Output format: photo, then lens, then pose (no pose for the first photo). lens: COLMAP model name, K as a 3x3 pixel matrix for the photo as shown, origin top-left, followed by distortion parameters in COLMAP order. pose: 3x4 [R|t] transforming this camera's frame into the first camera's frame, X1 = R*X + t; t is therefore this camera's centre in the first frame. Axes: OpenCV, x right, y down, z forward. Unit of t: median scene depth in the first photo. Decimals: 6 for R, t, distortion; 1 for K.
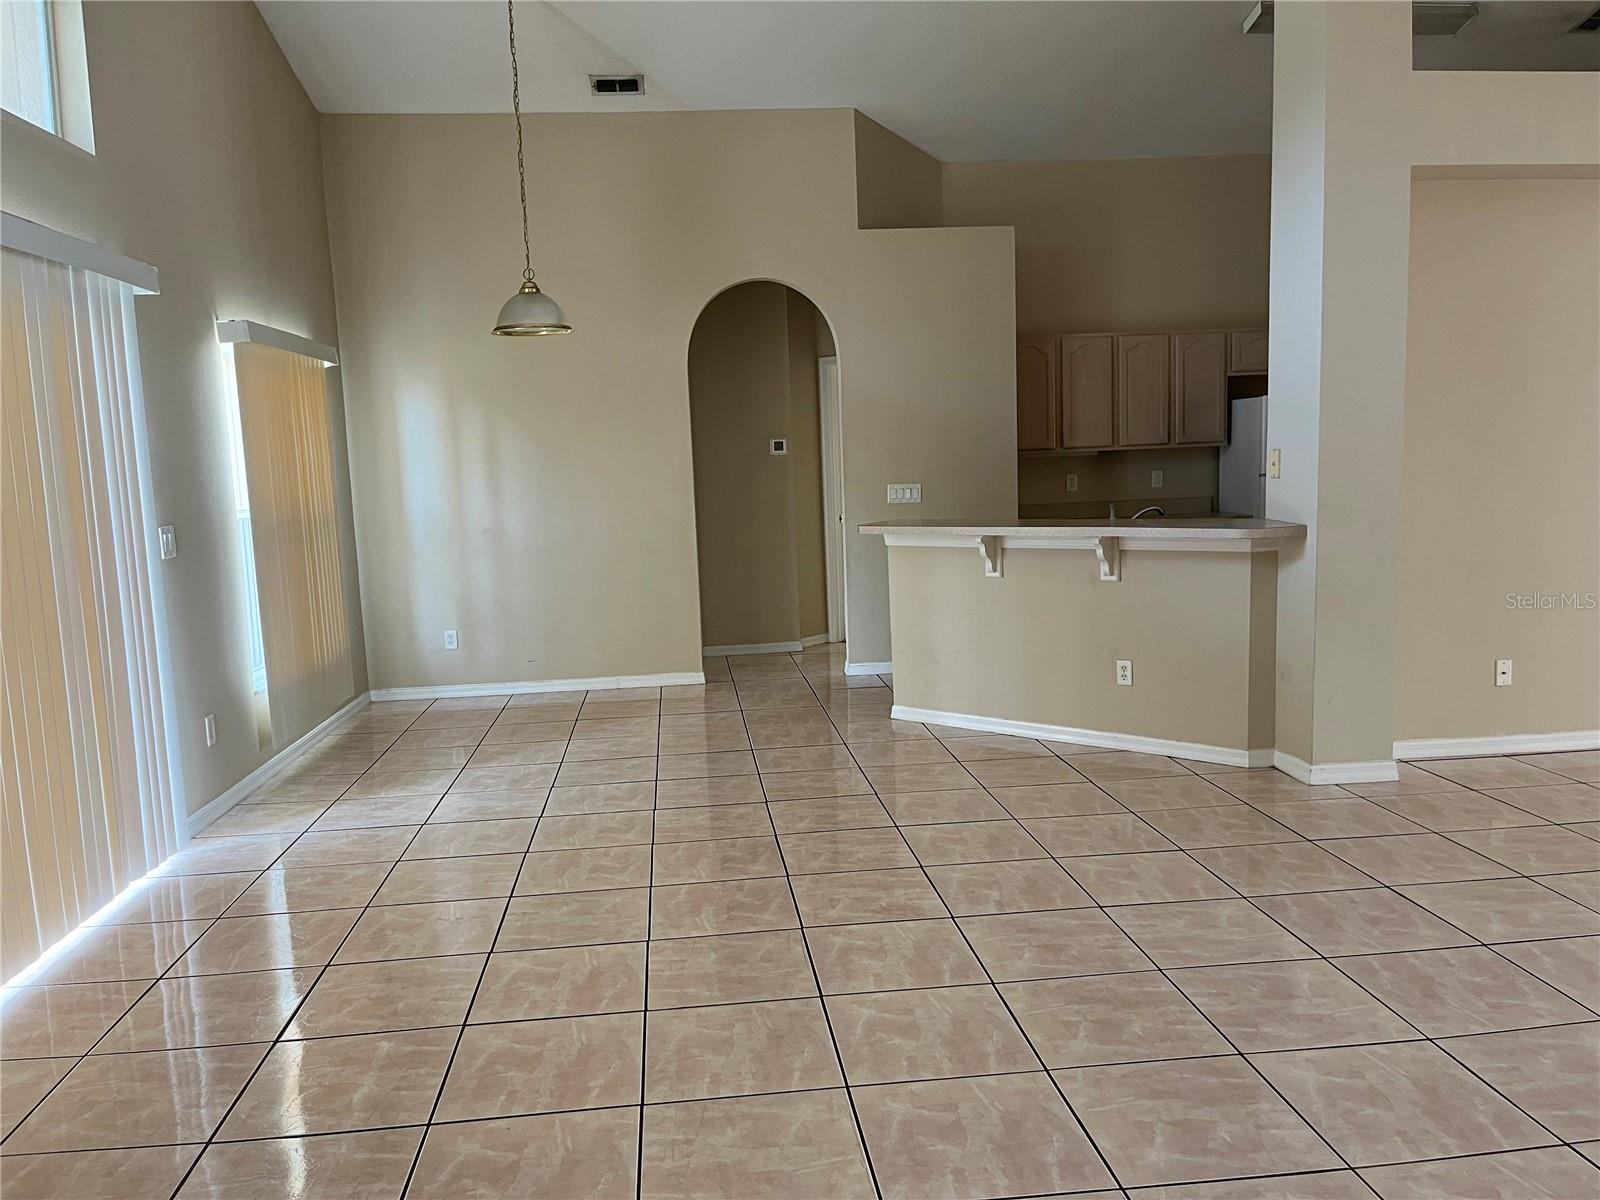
lens RADIAL K [[1235.8, 0, 800.0], [0, 1235.8, 600.0], [0, 0, 1]] dist [0.064290, -0.074082]
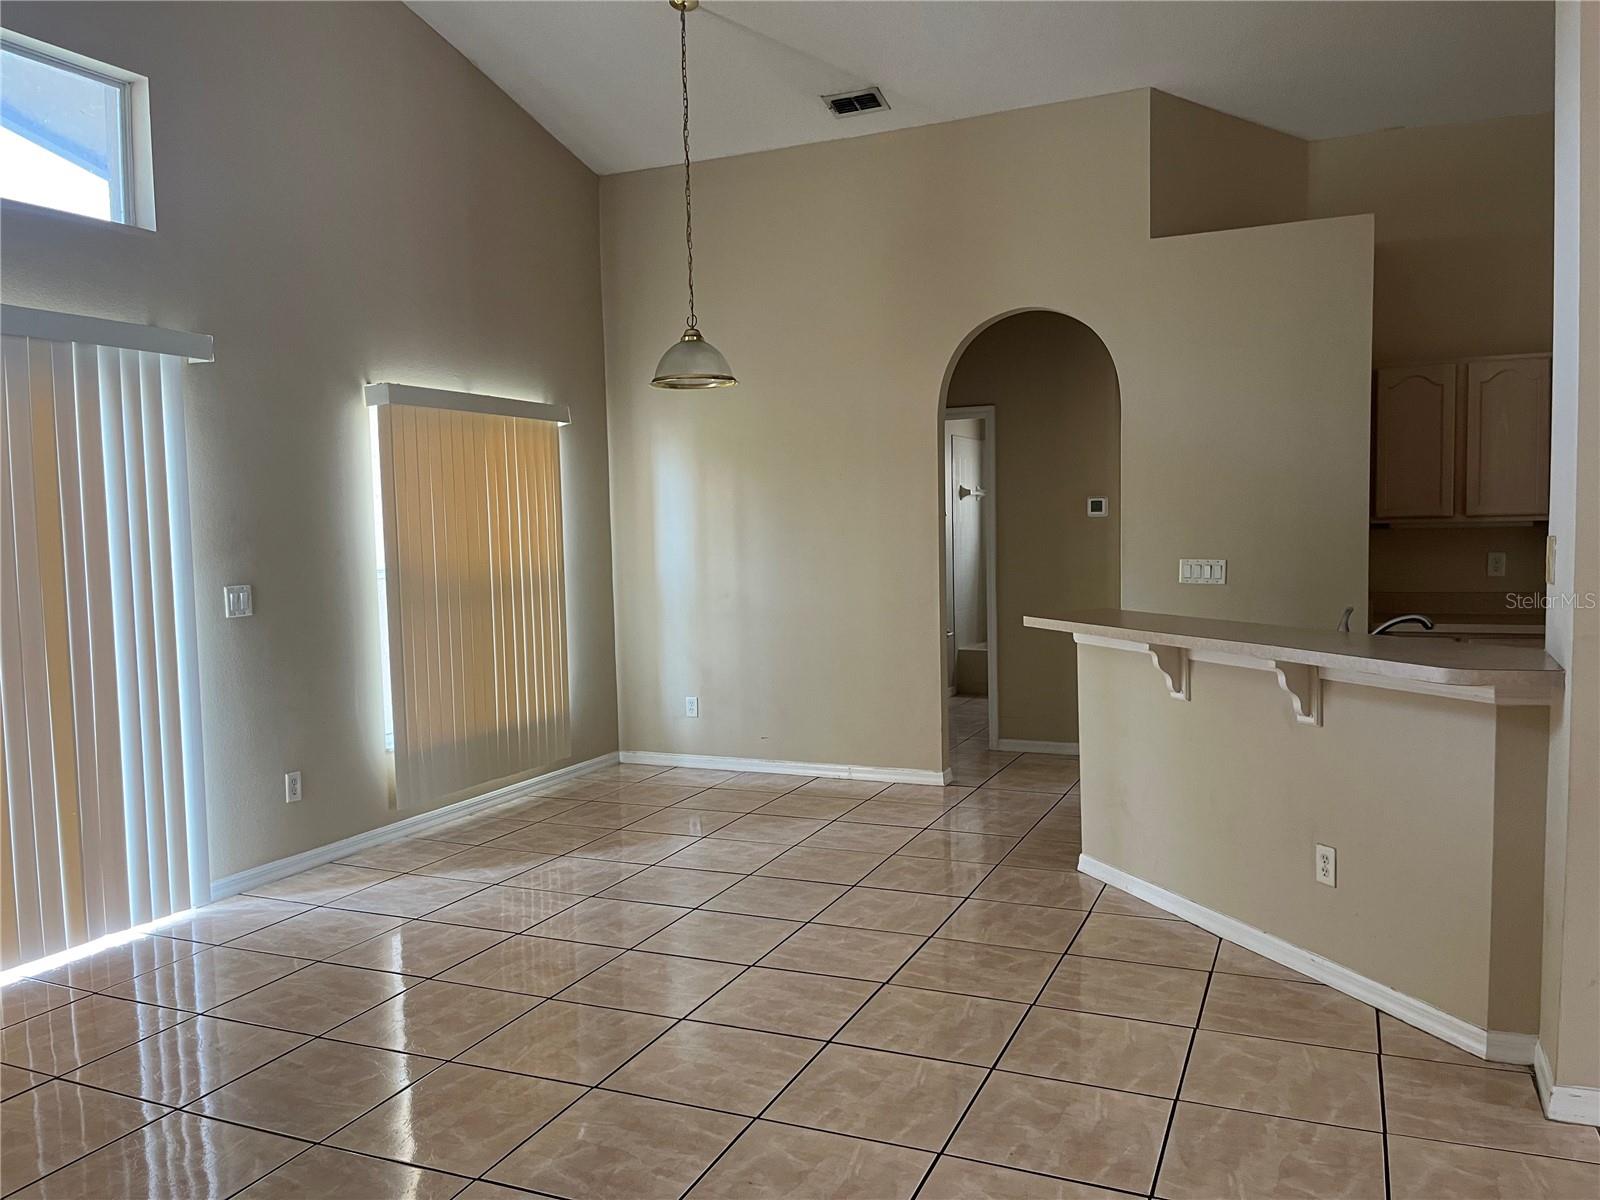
lens RADIAL K [[1235.8, 0, 800.0], [0, 1235.8, 600.0], [0, 0, 1]] dist [0.064290, -0.074082]
pose [[0.872248, 0.050863, -0.486412, 0.293270], [-0.068284, 0.997501, -0.018142, -0.044886], [0.484273, 0.049038, 0.873541, 0.244205]]
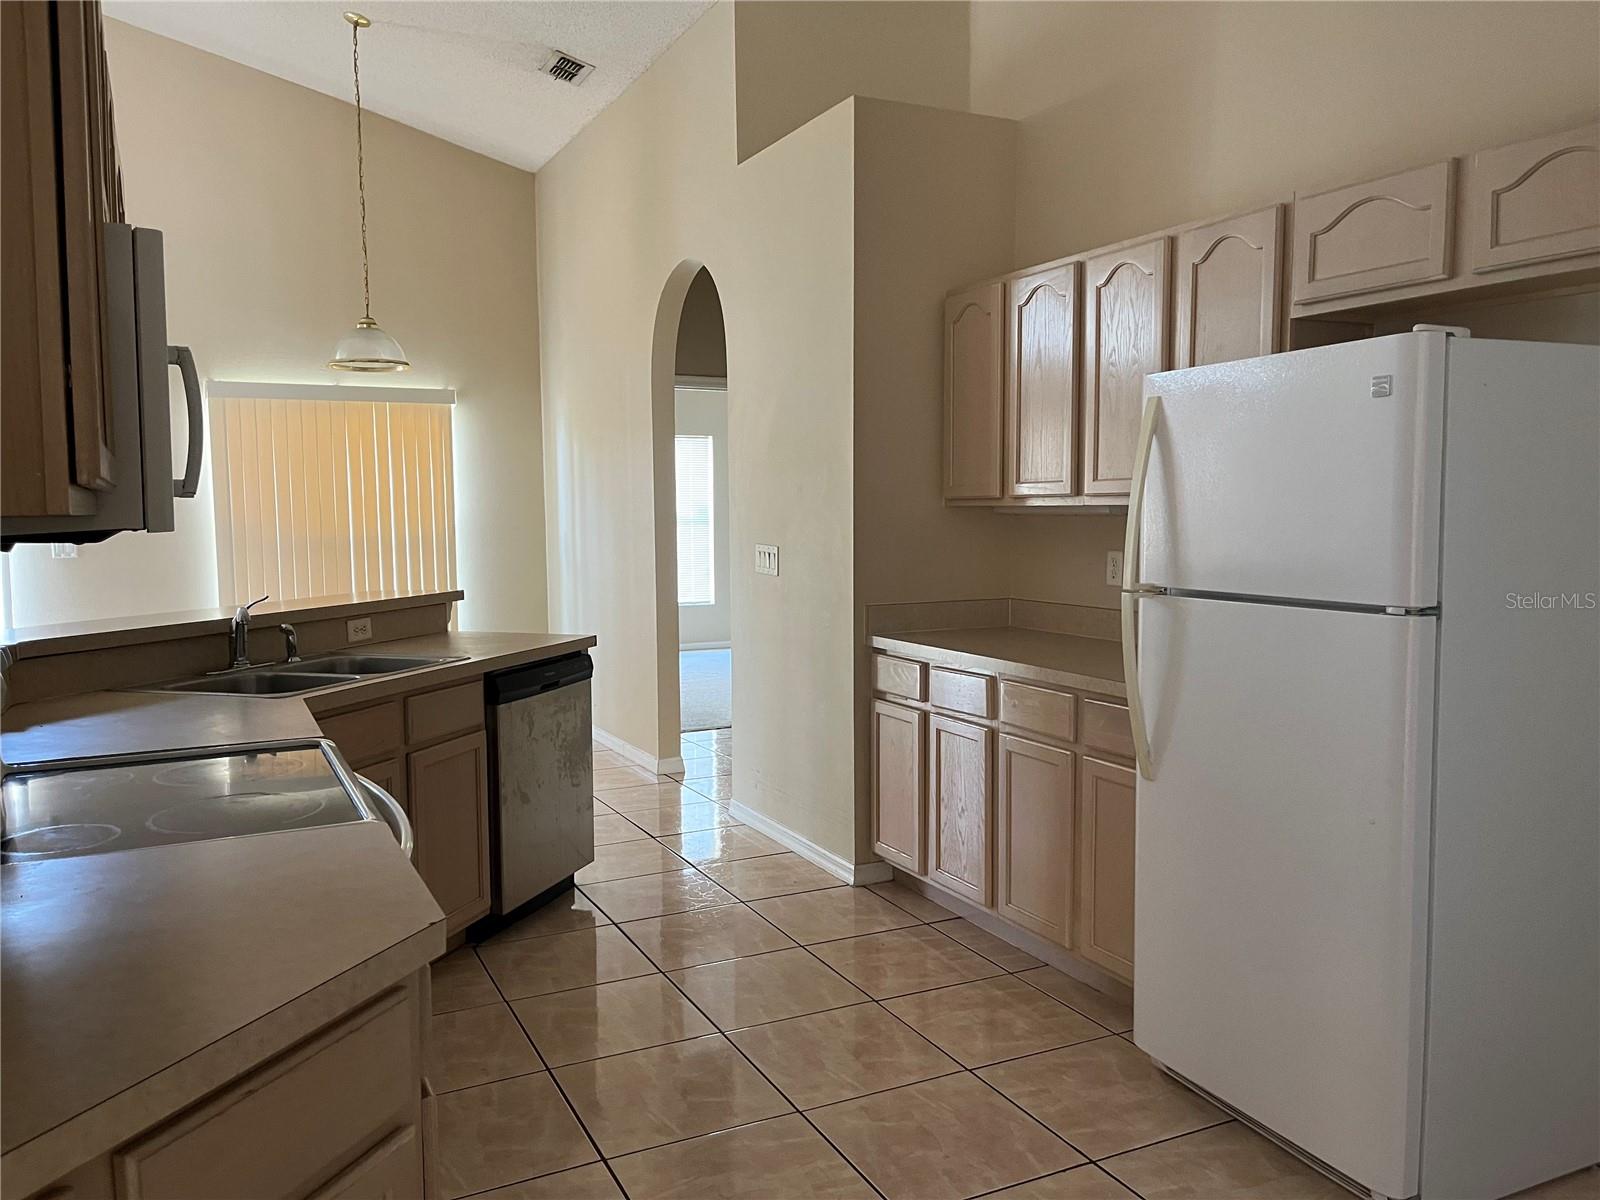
lens RADIAL K [[1235.8, 0, 800.0], [0, 1235.8, 600.0], [0, 0, 1]] dist [0.064290, -0.074082]
pose [[0.352943, 0.104263, -0.929817, 0.833838], [-0.117449, 0.990848, 0.066524, -0.132726], [0.928244, 0.085727, 0.361959, 0.943867]]
